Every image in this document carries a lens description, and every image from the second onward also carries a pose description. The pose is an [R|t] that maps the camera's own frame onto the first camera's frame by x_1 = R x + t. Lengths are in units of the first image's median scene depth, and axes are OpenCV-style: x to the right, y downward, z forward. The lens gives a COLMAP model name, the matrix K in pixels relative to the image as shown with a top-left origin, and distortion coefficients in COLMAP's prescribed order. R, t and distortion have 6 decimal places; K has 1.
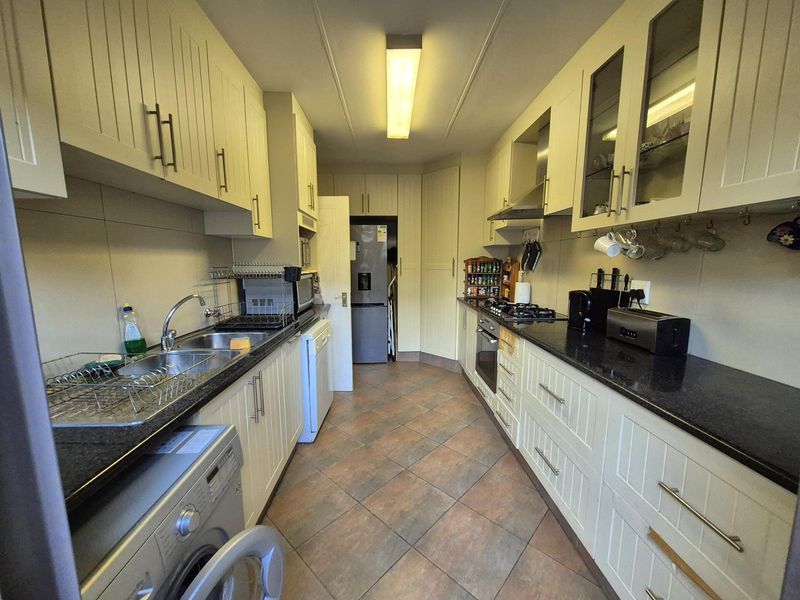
lens RADIAL K [[315.7, 0, 399.5], [0, 315.7, 302.2], [0, 0, 1]] dist [0.002727, 0.000327]
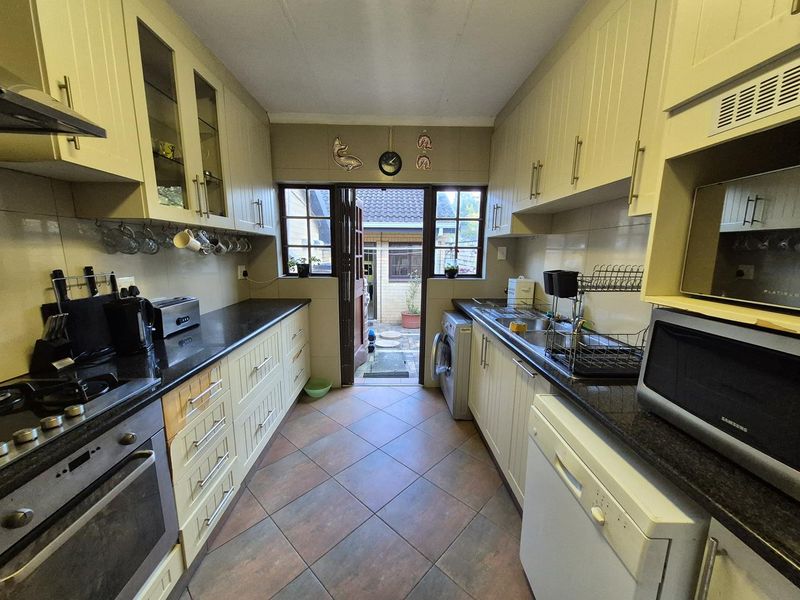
lens RADIAL K [[315.7, 0, 399.3], [0, 315.7, 303.5], [0, 0, 1]] dist [0.002727, 0.000327]
pose [[-0.999801, -0.015481, 0.012603, -0.046674], [-0.010997, 0.954036, 0.299490, -0.253944], [-0.016660, 0.299292, -0.954016, 1.710860]]
